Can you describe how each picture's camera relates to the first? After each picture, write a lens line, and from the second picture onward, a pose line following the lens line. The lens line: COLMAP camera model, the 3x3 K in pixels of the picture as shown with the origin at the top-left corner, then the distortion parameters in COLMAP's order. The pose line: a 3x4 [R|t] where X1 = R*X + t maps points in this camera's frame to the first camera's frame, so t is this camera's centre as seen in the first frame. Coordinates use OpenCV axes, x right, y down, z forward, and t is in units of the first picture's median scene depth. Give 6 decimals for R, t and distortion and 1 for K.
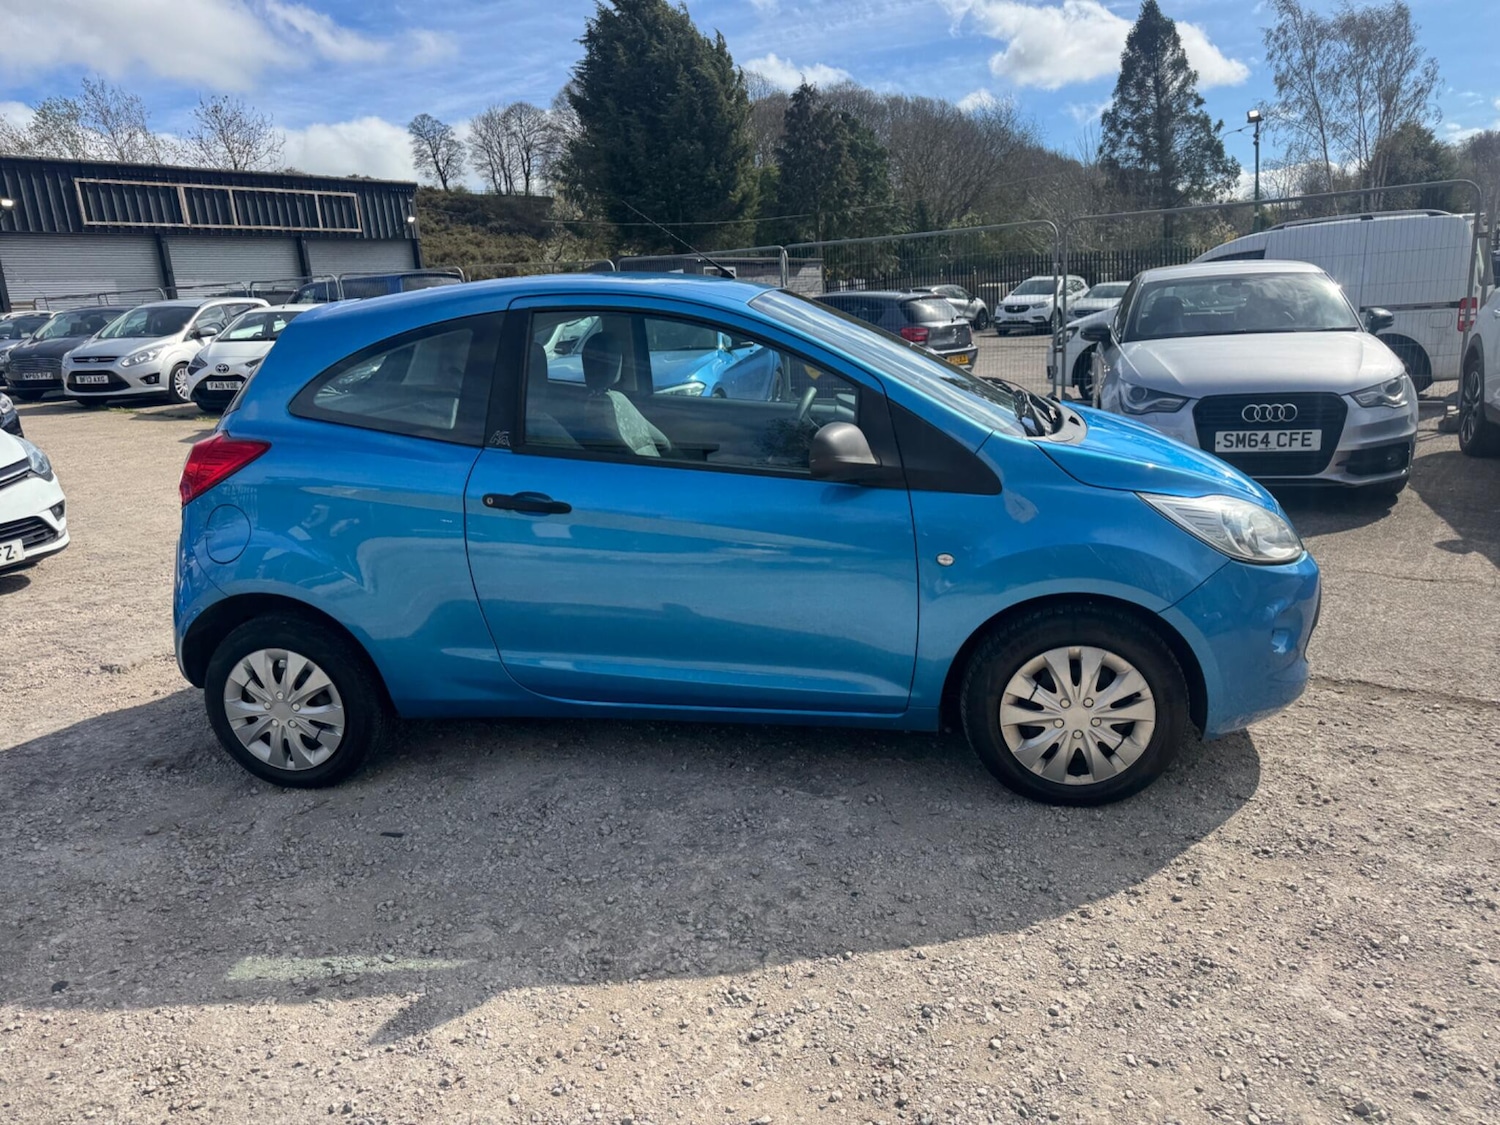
lens RADIAL K [[1058.6, 0, 754.8], [0, 1058.6, 562.1], [0, 0, 1]] dist [0.008057, -0.004663]
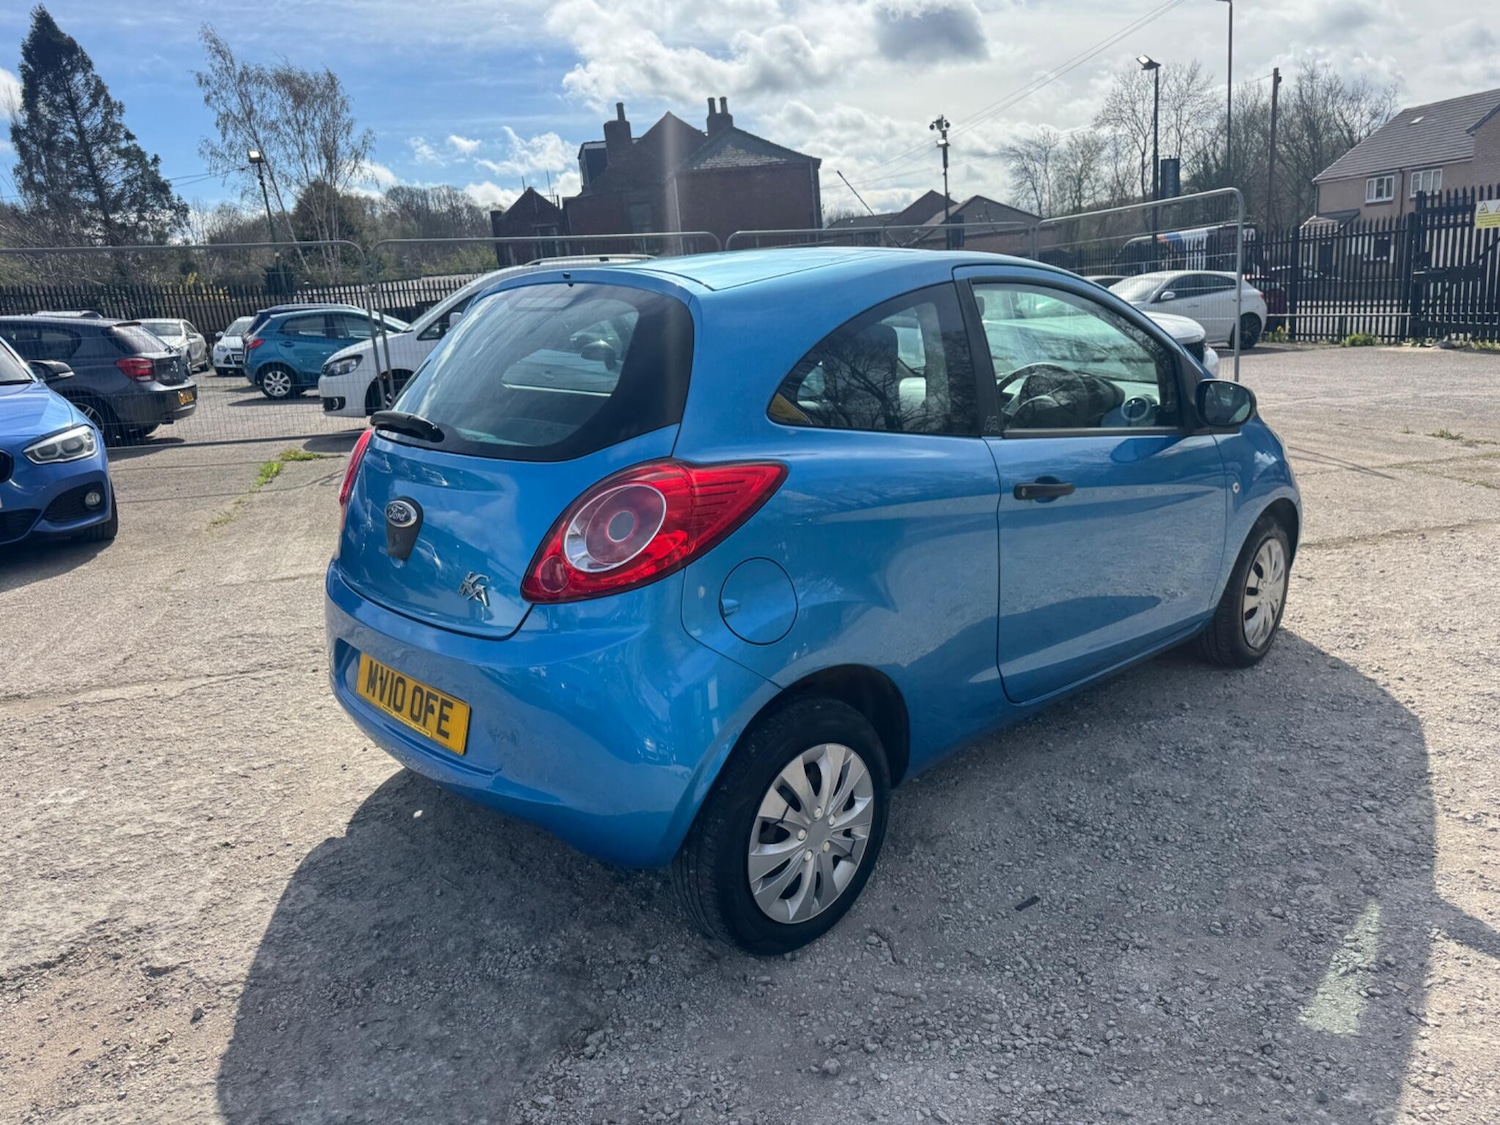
lens RADIAL K [[1068.0, 0, 747.6], [0, 1068.0, 559.5], [0, 0, 1]] dist [0.018314, -0.020295]
pose [[0.601598, -0.164760, 0.781623, -0.568734], [0.199418, 0.978493, 0.052770, -0.049111], [-0.773507, 0.124123, 0.621515, 0.323006]]
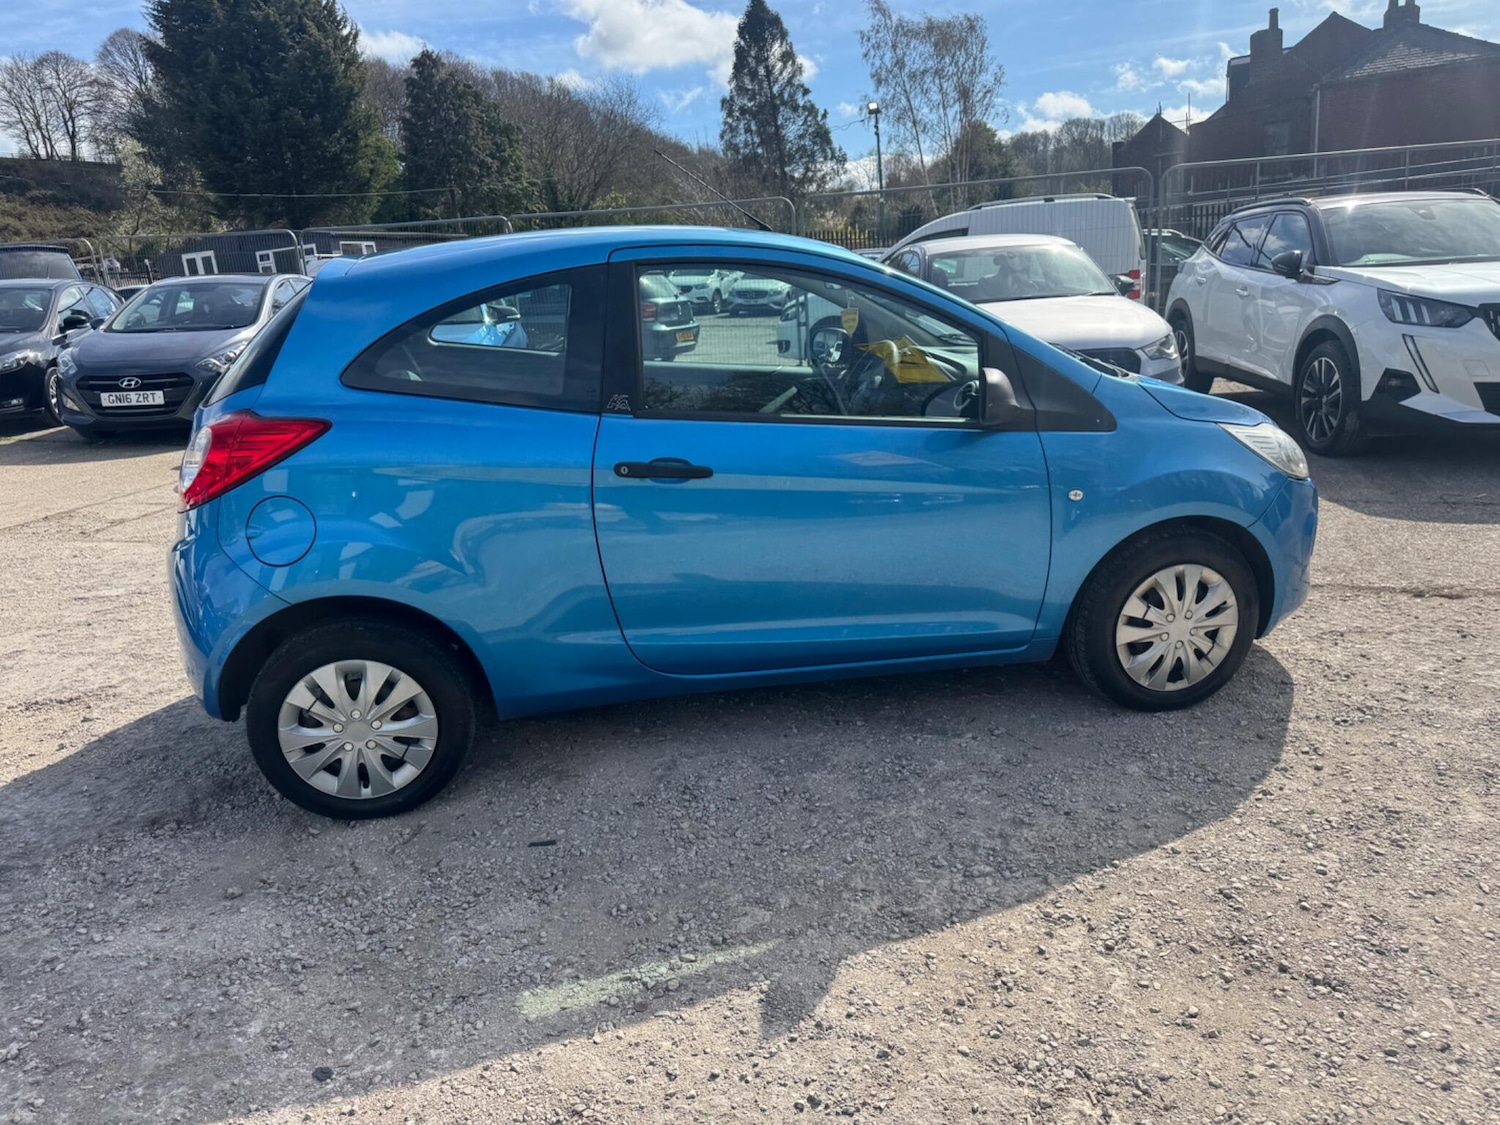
lens RADIAL K [[1067.3, 0, 751.1], [0, 1067.3, 555.5], [0, 0, 1]] dist [0.016308, -0.017053]
pose [[0.941866, -0.087714, 0.324338, -0.235087], [0.084991, 0.996126, 0.022582, 0.002833], [-0.325062, 0.006297, 0.945672, 0.040610]]
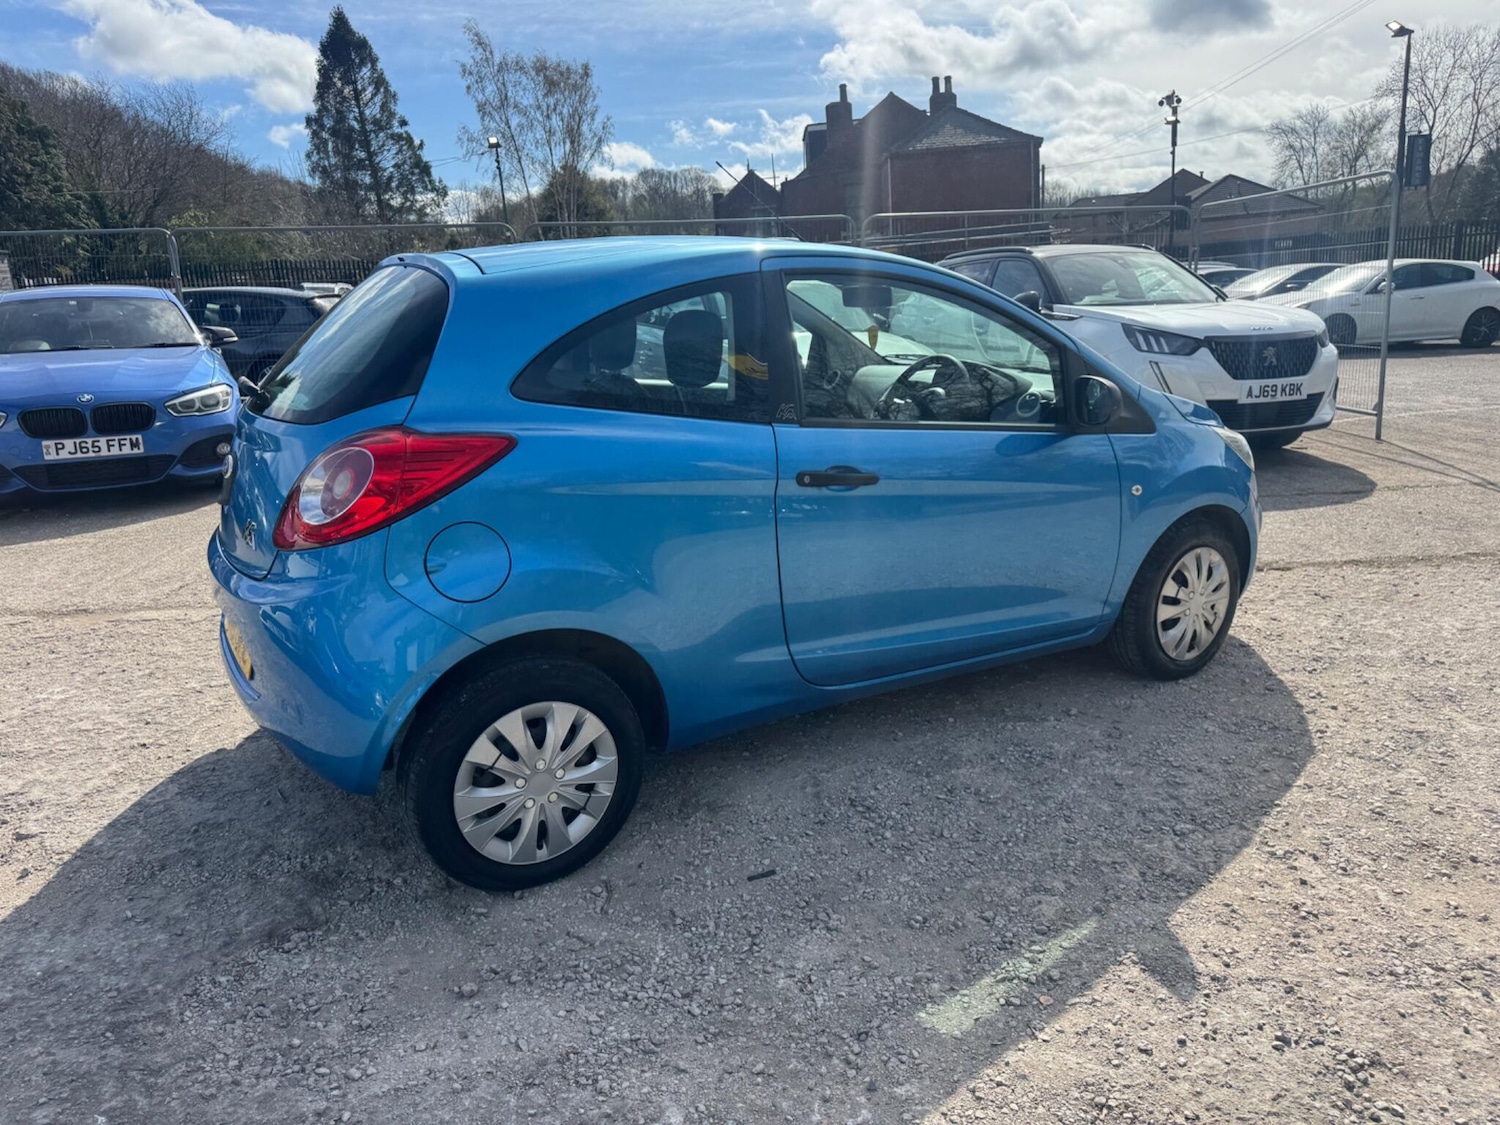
lens RADIAL K [[1060.7, 0, 747.4], [0, 1060.7, 557.5], [0, 0, 1]] dist [0.031215, -0.036008]
pose [[0.756506, -0.129887, 0.640958, -0.455520], [0.141353, 0.989387, 0.033660, -0.014856], [-0.638528, 0.065137, 0.766837, 0.174439]]
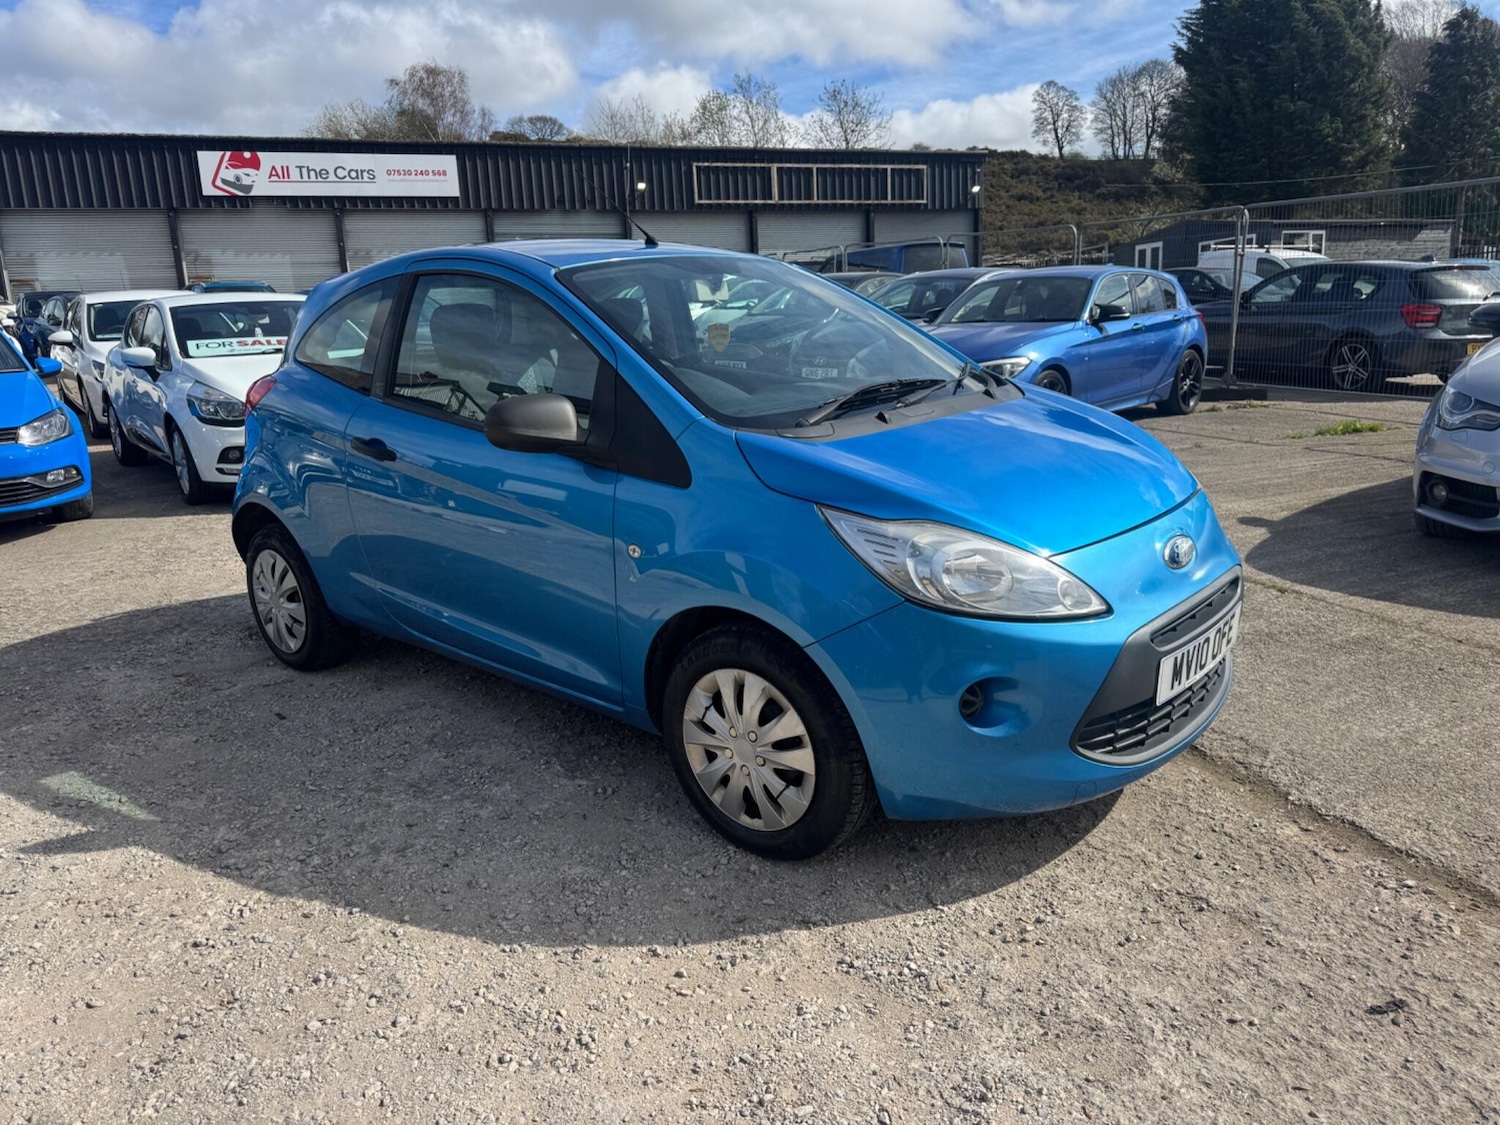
lens RADIAL K [[1060.7, 0, 747.4], [0, 1060.7, 557.5], [0, 0, 1]] dist [0.031215, -0.036008]
pose [[0.852780, 0.144848, -0.501783, 0.354900], [-0.134103, 0.989288, 0.057667, -0.030379], [0.504761, 0.018113, 0.863069, 0.121162]]
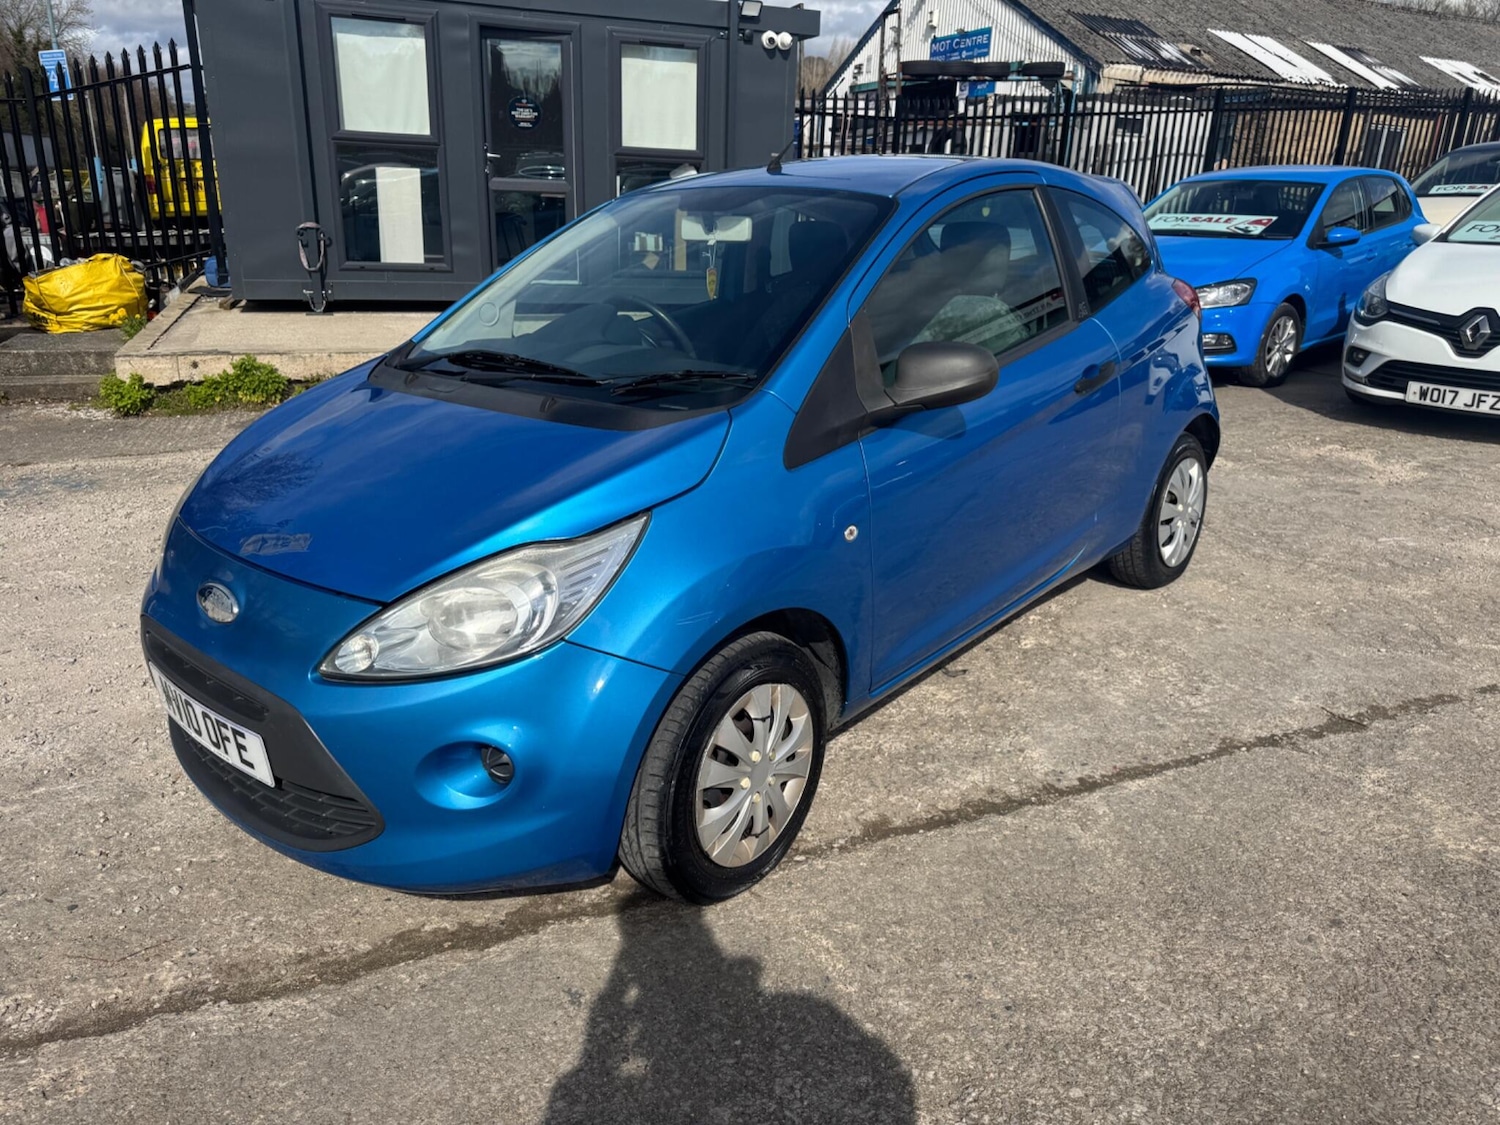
lens RADIAL K [[1067.3, 0, 751.1], [0, 1067.3, 555.5], [0, 0, 1]] dist [0.016308, -0.017053]
pose [[-0.521880, 0.340264, -0.782216, 0.470900], [-0.168066, 0.858007, 0.485363, -0.252587], [0.836299, 0.384765, -0.390590, 0.875981]]
